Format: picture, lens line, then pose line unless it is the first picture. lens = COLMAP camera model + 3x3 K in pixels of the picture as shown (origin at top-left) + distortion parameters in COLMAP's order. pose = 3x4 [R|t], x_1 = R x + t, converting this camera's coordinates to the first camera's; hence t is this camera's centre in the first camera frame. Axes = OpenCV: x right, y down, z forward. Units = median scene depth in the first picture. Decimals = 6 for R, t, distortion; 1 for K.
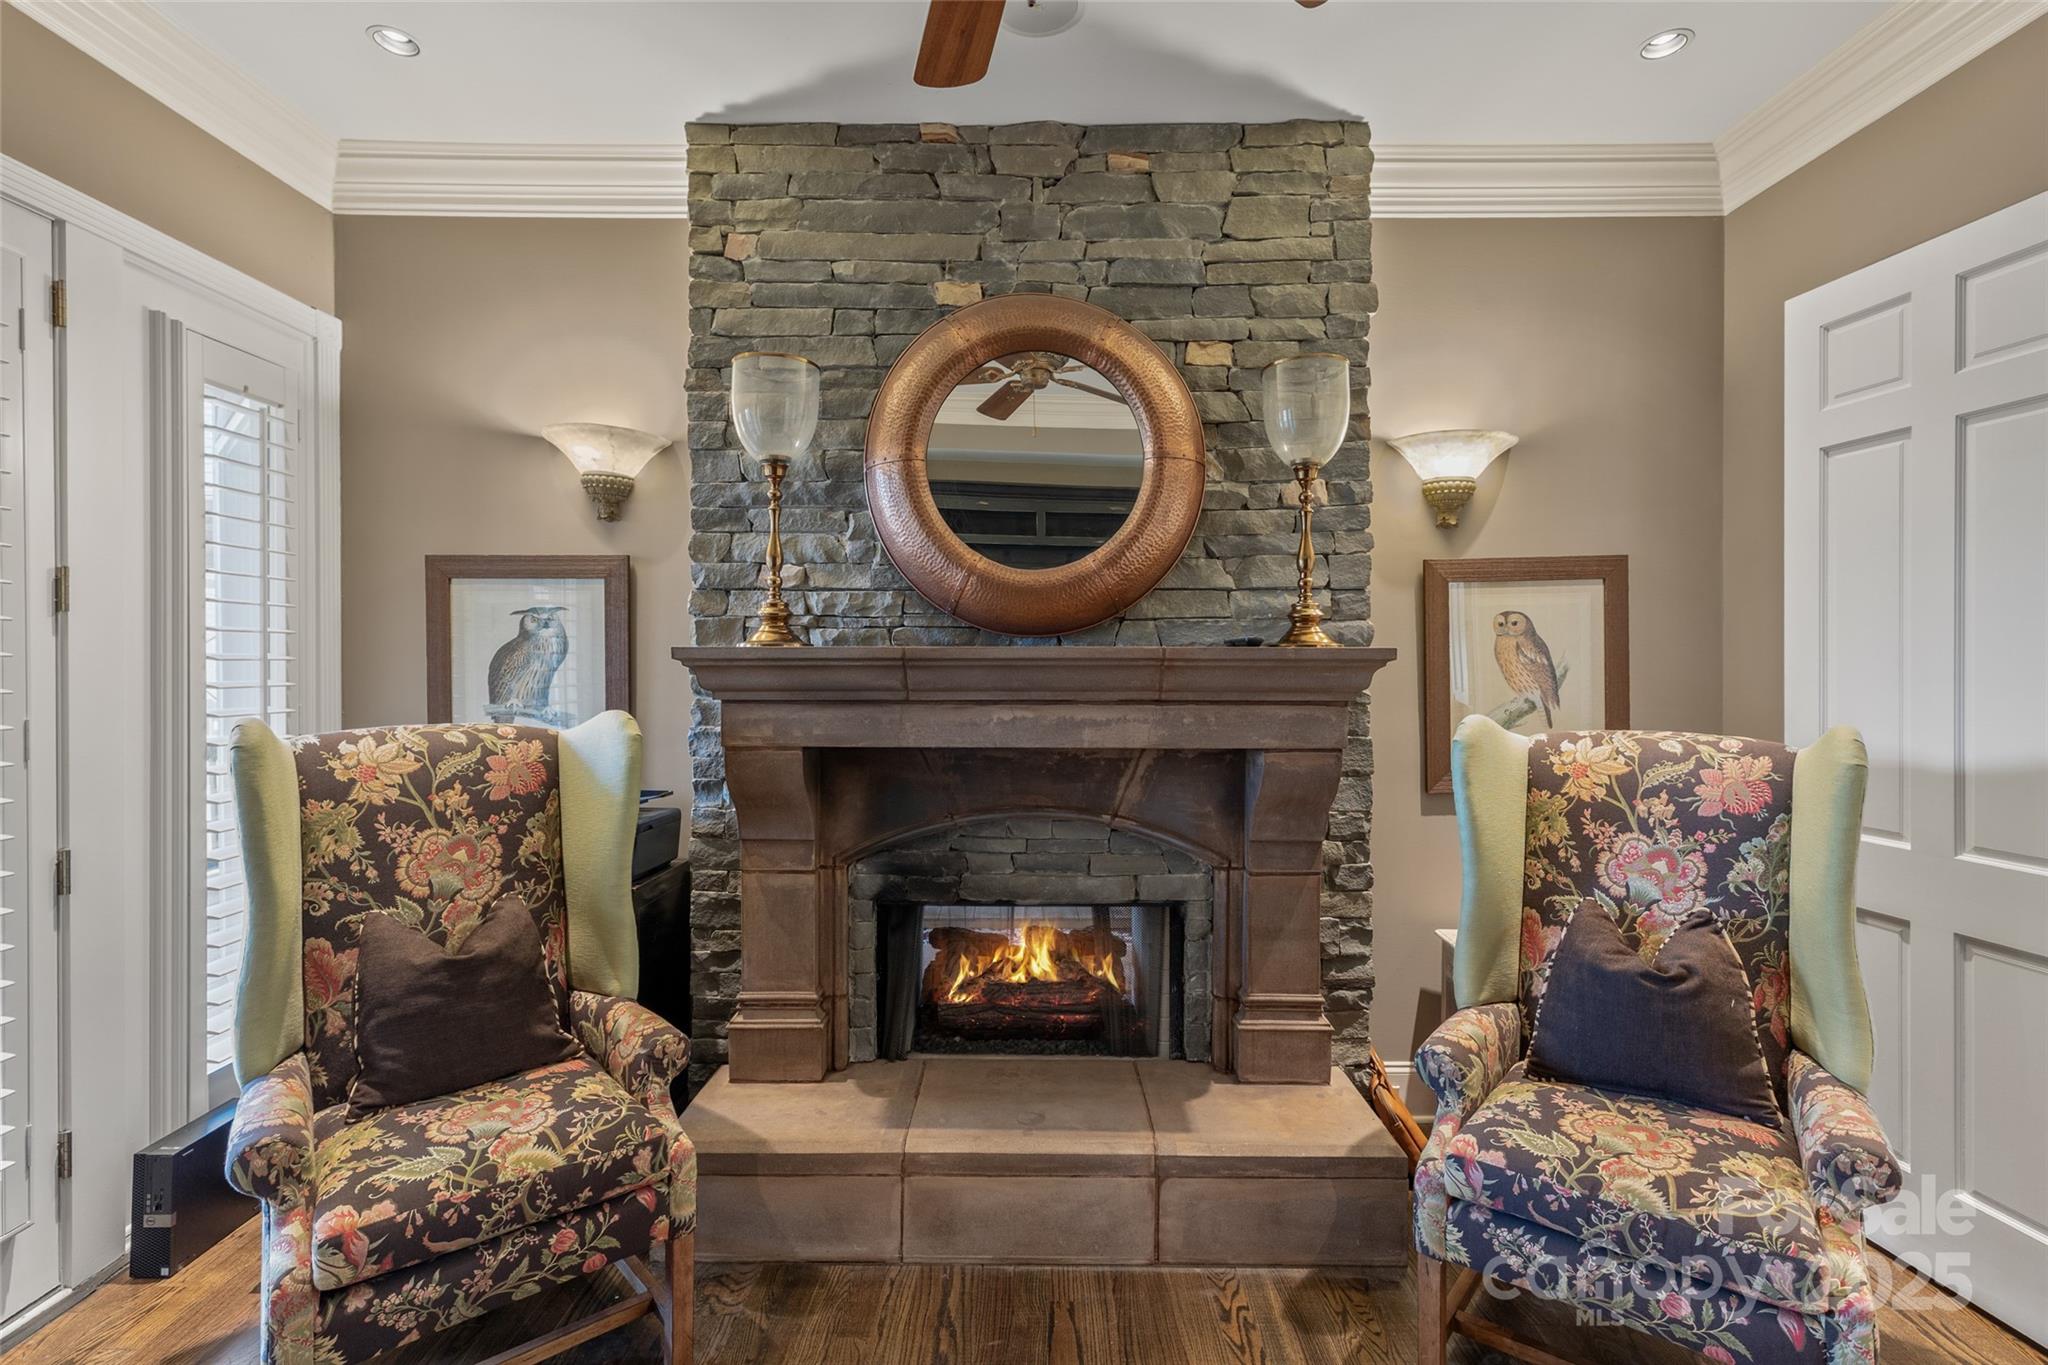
lens RADIAL K [[923.4, 0, 1022.7], [0, 923.4, 669.0], [0, 0, 1]] dist [0.007036, -0.000151]
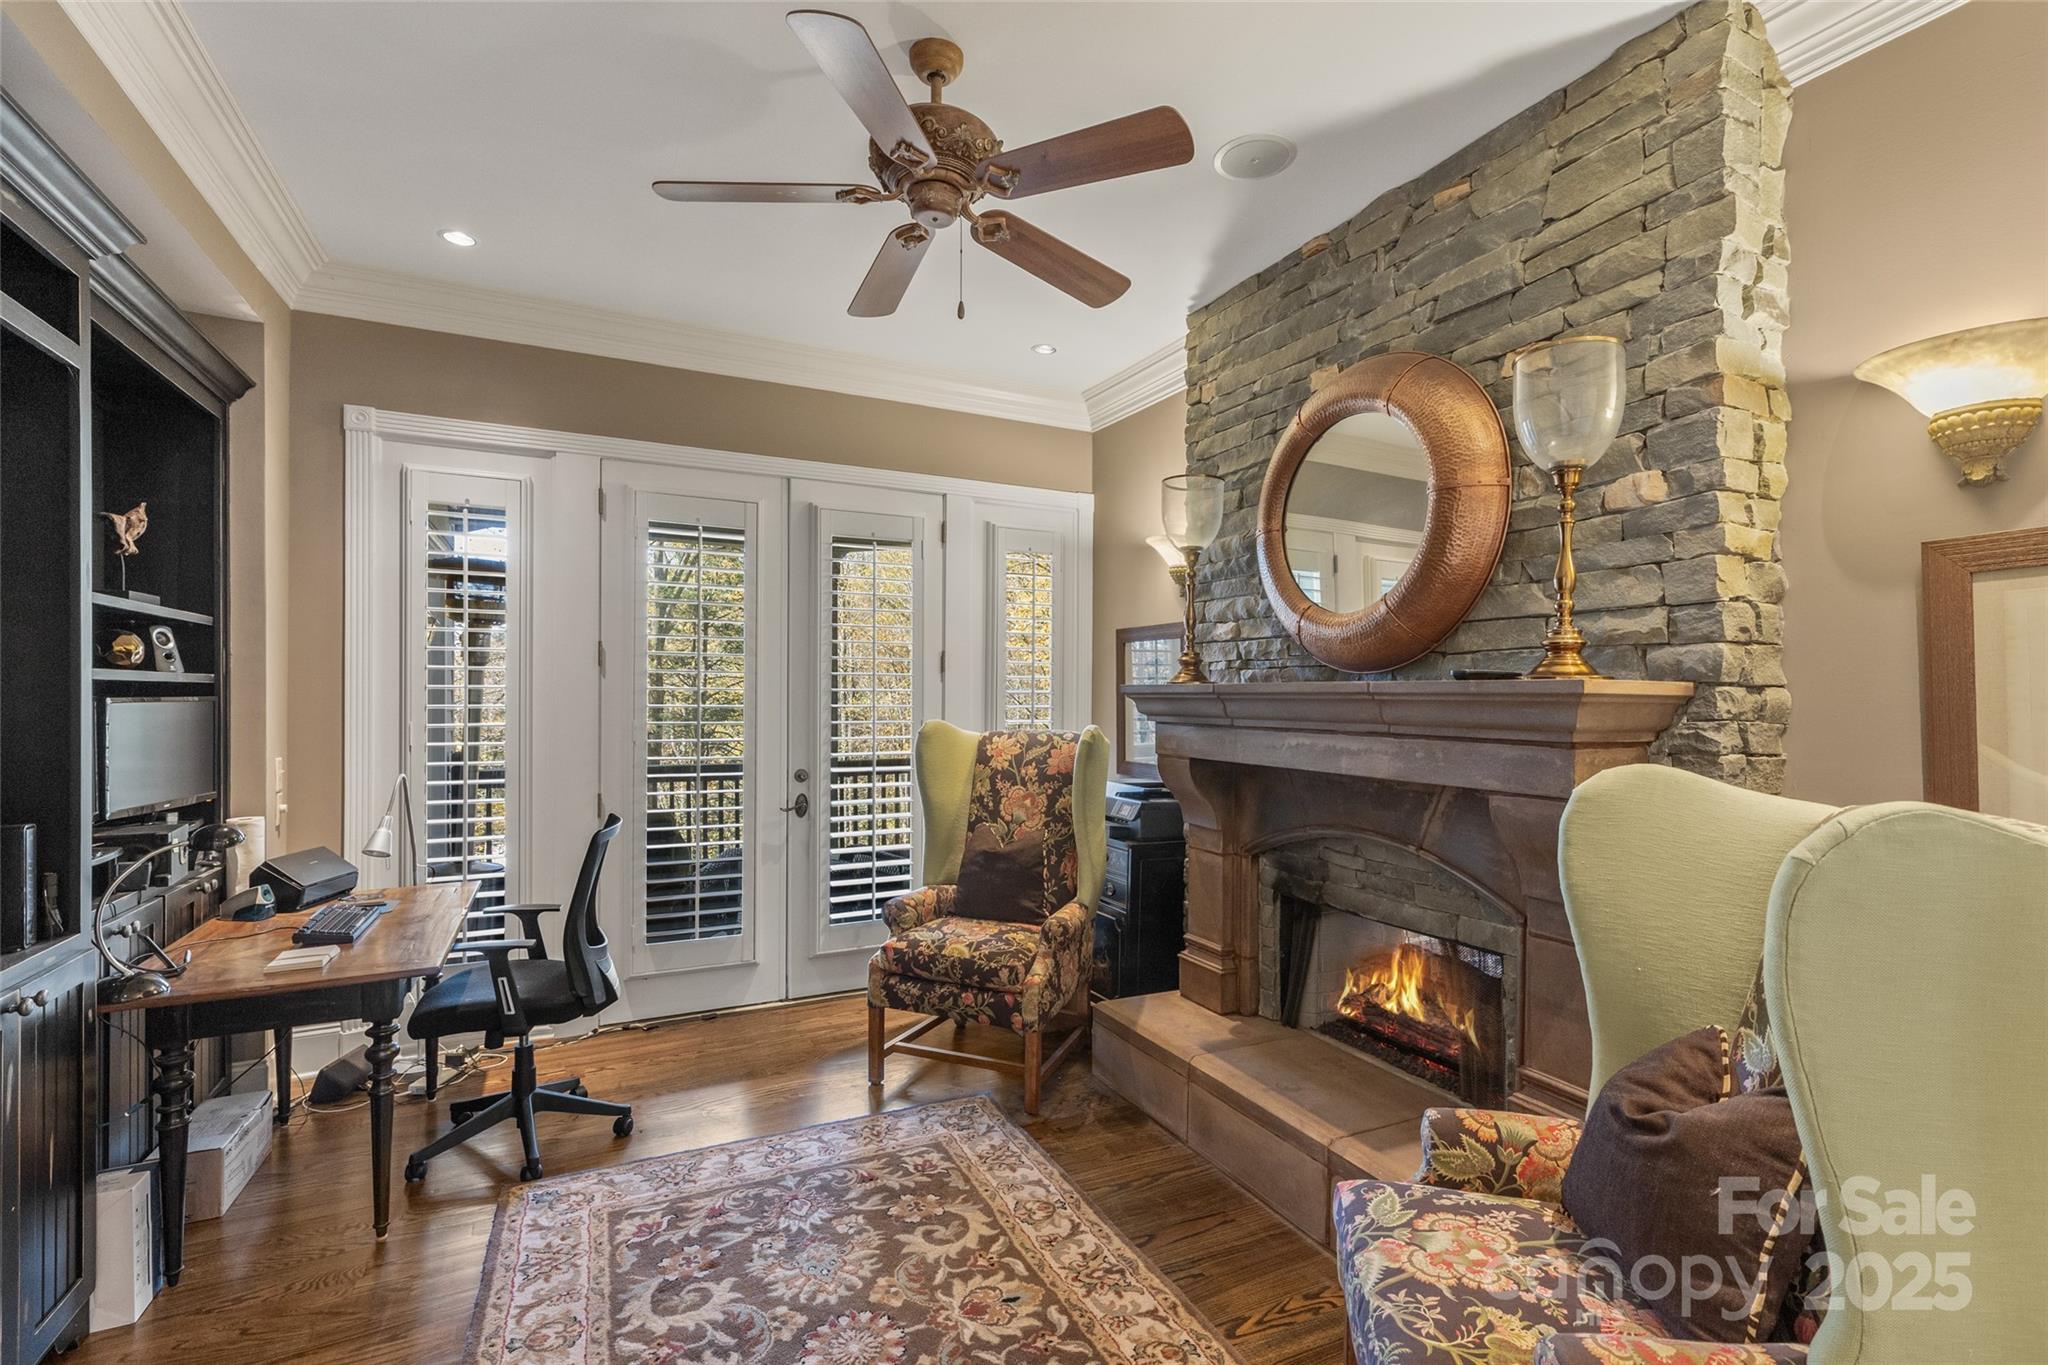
lens RADIAL K [[923.4, 0, 1064.5], [0, 923.4, 696.0], [0, 0, 1]] dist [0.007036, -0.000151]
pose [[0.472771, 0.002922, -0.881181, 0.809800], [-0.012567, 0.999915, -0.003427, 0.000346], [0.881096, 0.012694, 0.472767, 0.173061]]
